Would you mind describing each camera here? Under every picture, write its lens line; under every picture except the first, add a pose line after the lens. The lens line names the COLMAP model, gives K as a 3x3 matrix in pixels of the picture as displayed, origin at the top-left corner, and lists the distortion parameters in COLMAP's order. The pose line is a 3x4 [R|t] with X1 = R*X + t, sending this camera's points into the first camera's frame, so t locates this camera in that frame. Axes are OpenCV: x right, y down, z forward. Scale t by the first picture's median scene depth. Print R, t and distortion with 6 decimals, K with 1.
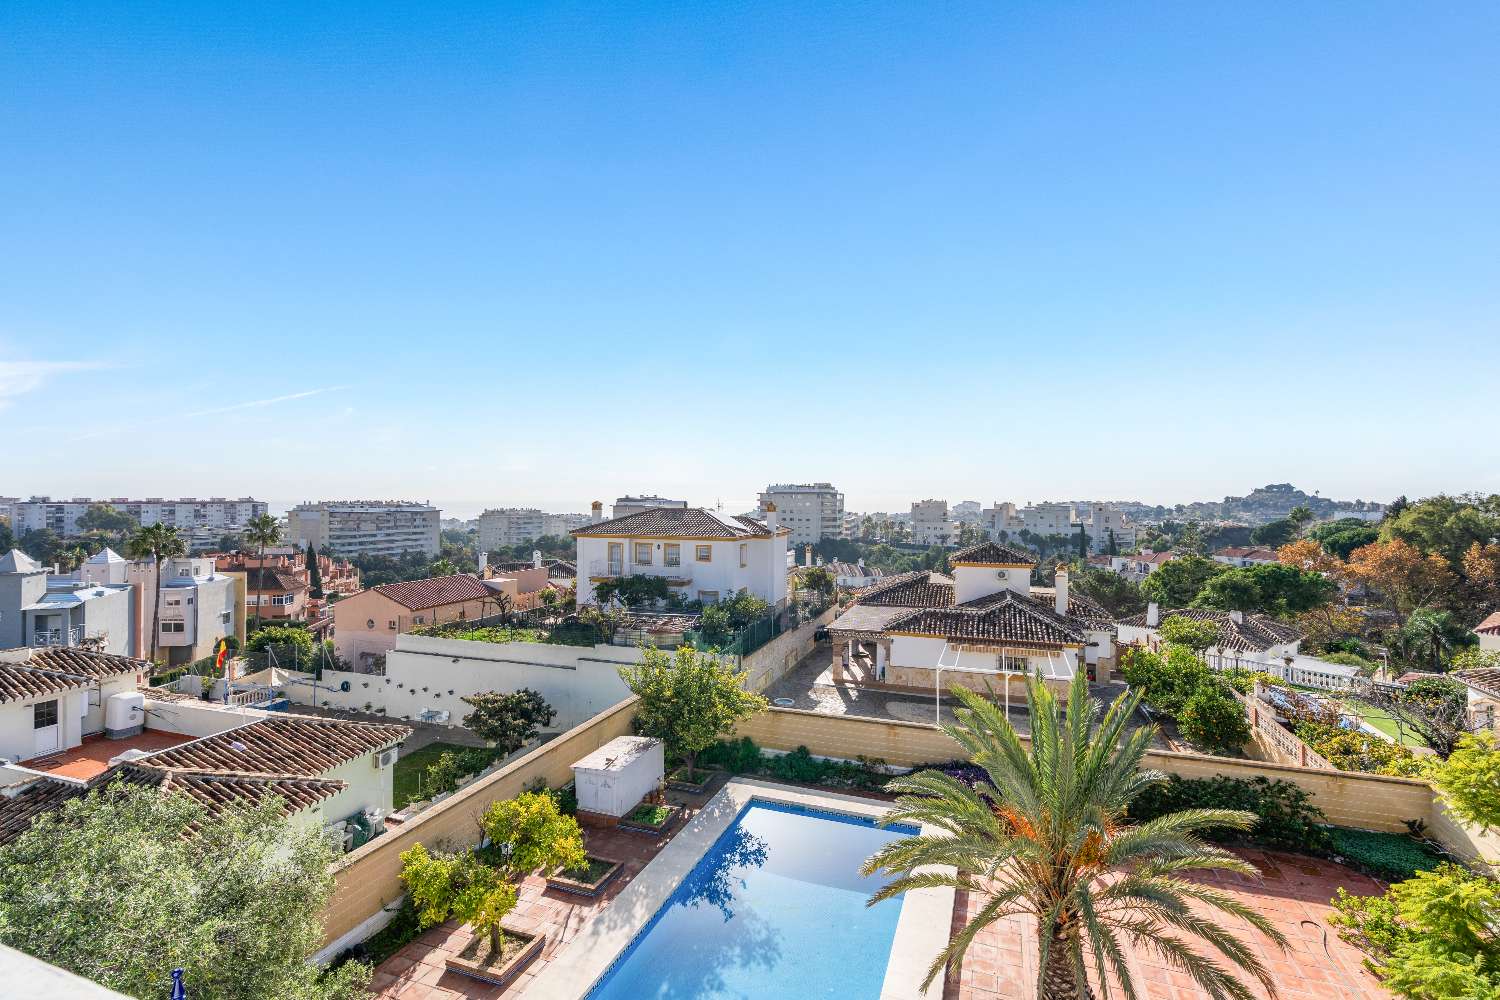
lens RADIAL K [[691.3, 0, 756.4], [0, 691.3, 505.2], [0, 0, 1]] dist [-0.005334, 0.002633]
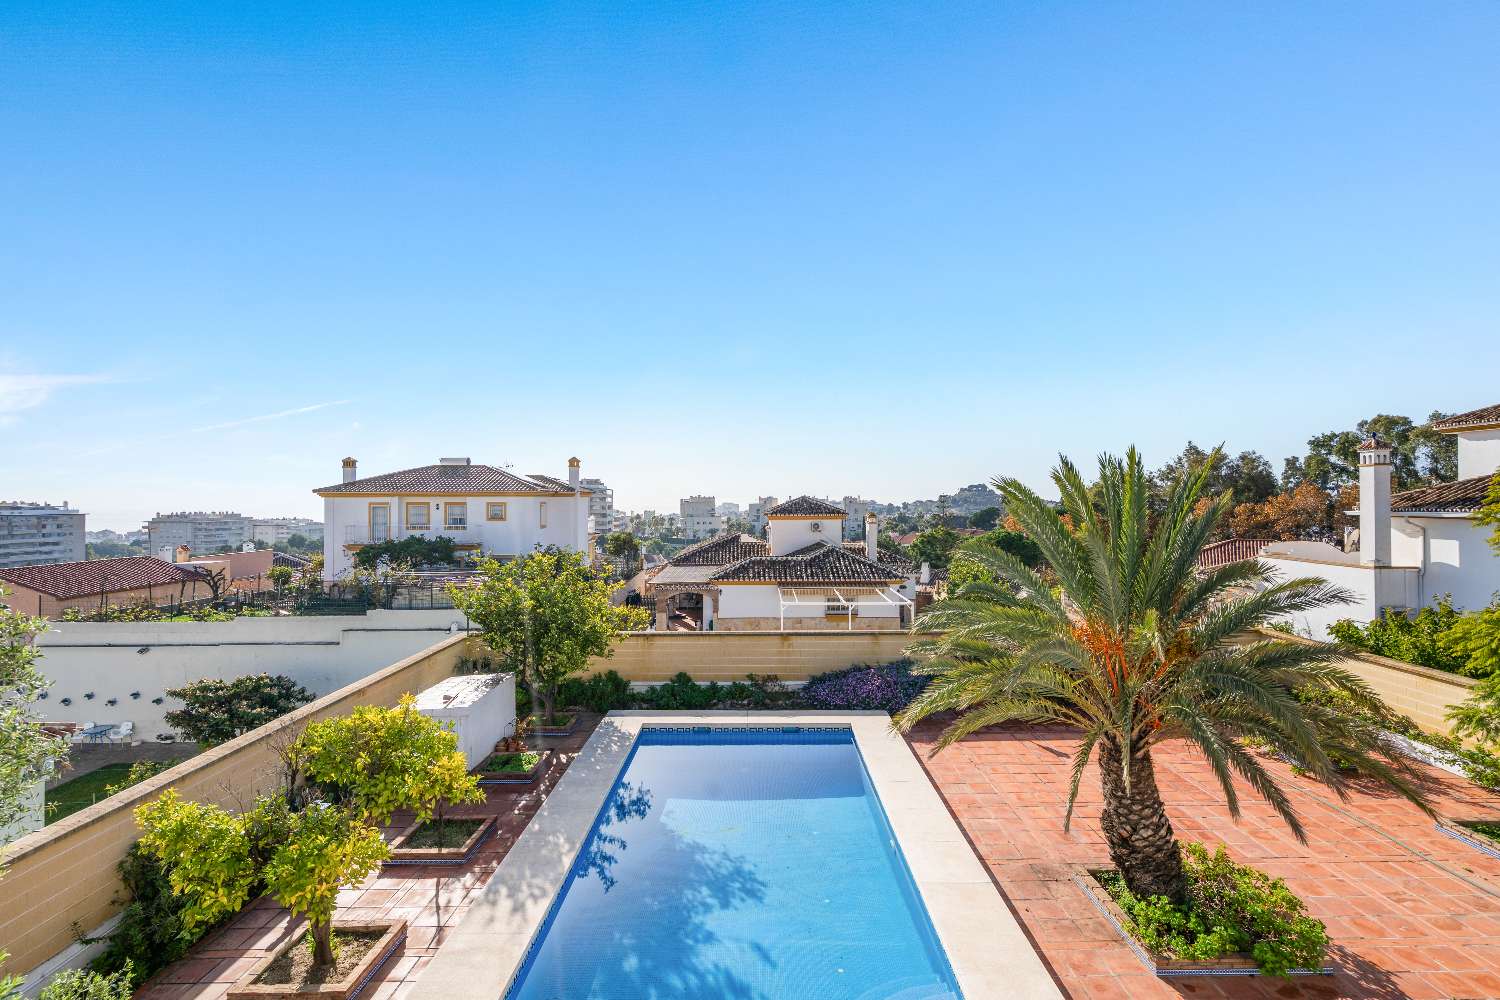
lens RADIAL K [[691.3, 0, 769.6], [0, 691.3, 497.6], [0, 0, 1]] dist [-0.005334, 0.002633]
pose [[0.938360, -0.009459, 0.345531, -0.128180], [0.012804, 0.999891, -0.007400, 0.148206], [-0.345423, 0.011368, 0.938378, 0.173997]]
